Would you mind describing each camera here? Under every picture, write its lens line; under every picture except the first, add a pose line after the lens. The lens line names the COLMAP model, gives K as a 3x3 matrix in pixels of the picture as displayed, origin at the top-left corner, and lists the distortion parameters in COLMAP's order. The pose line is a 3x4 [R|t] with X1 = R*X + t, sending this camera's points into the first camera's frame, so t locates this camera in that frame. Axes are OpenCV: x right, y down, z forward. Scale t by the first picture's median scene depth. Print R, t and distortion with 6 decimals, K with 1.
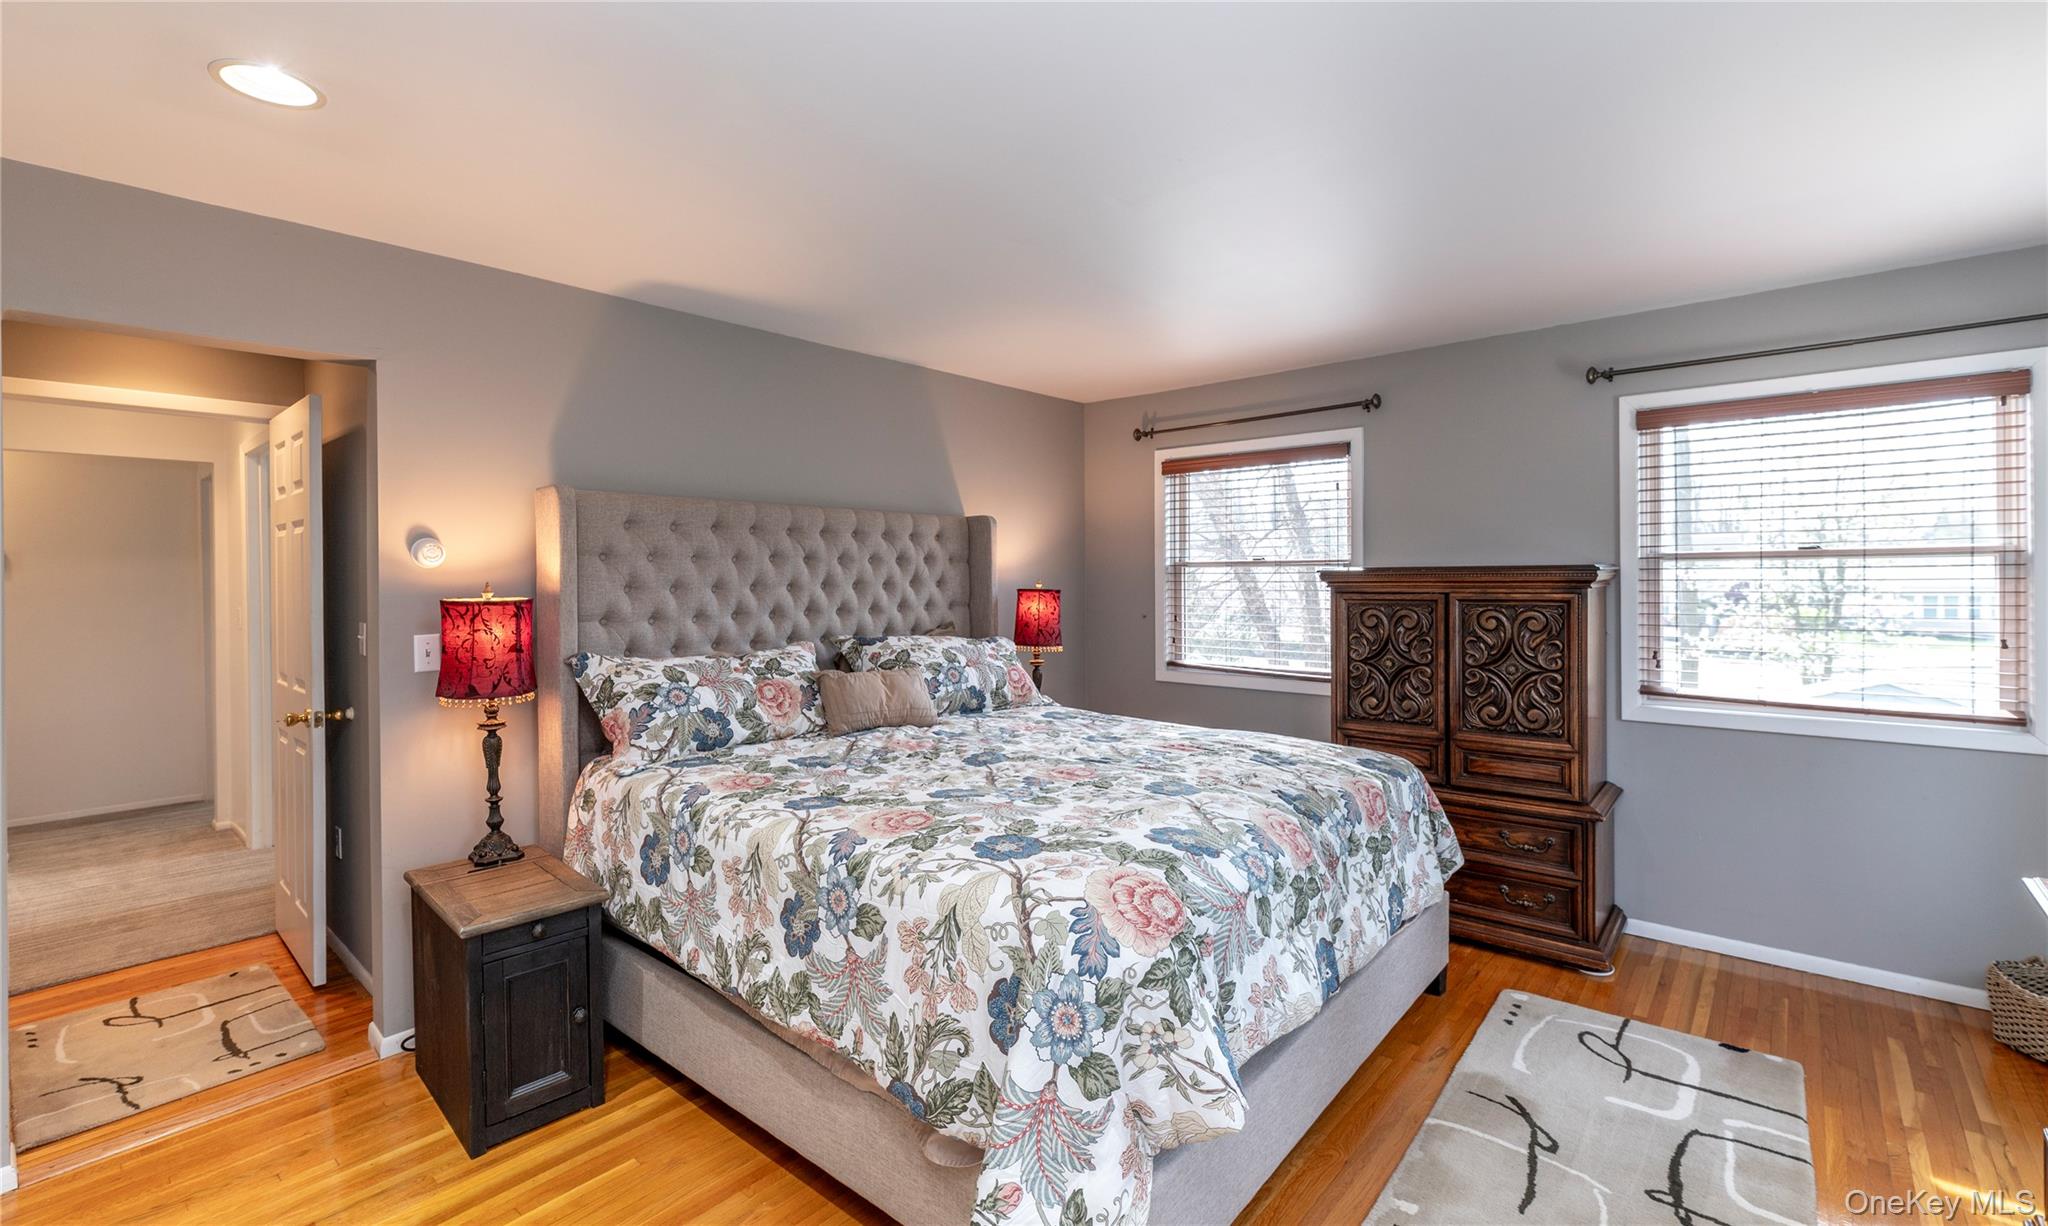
lens RADIAL K [[871.9, 0, 1024.0], [0, 871.9, 613.0], [0, 0, 1]] dist [0.008975, -0.000144]
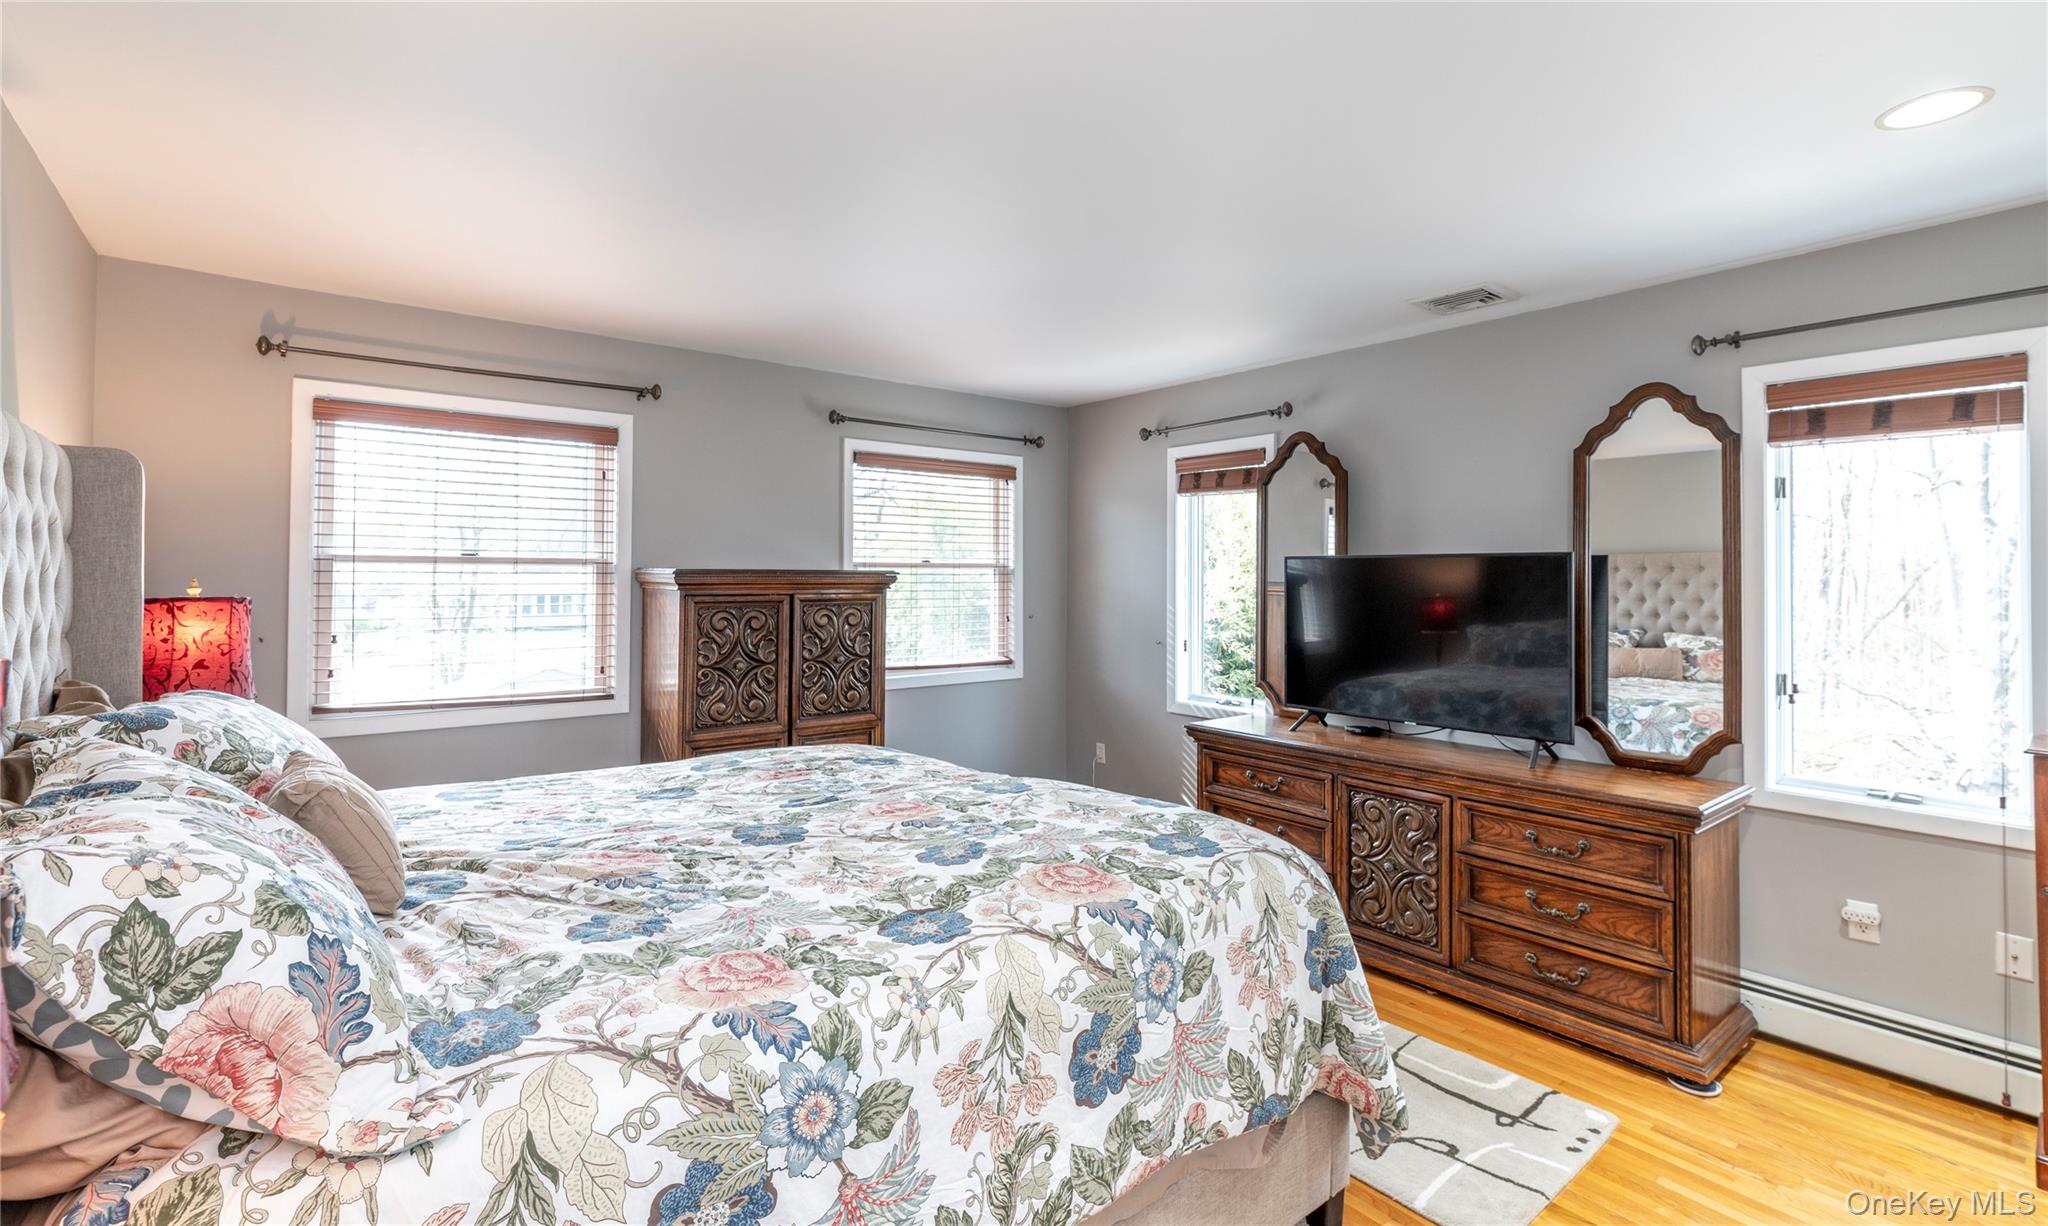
lens RADIAL K [[920.3, 0, 1028.6], [0, 920.3, 567.4], [0, 0, 1]] dist [-0.016015, -0.000080]
pose [[0.173173, 0.018738, 0.984713, -0.594817], [0.035302, 0.999058, -0.025219, -0.017291], [-0.984259, 0.039130, 0.172348, 0.530637]]
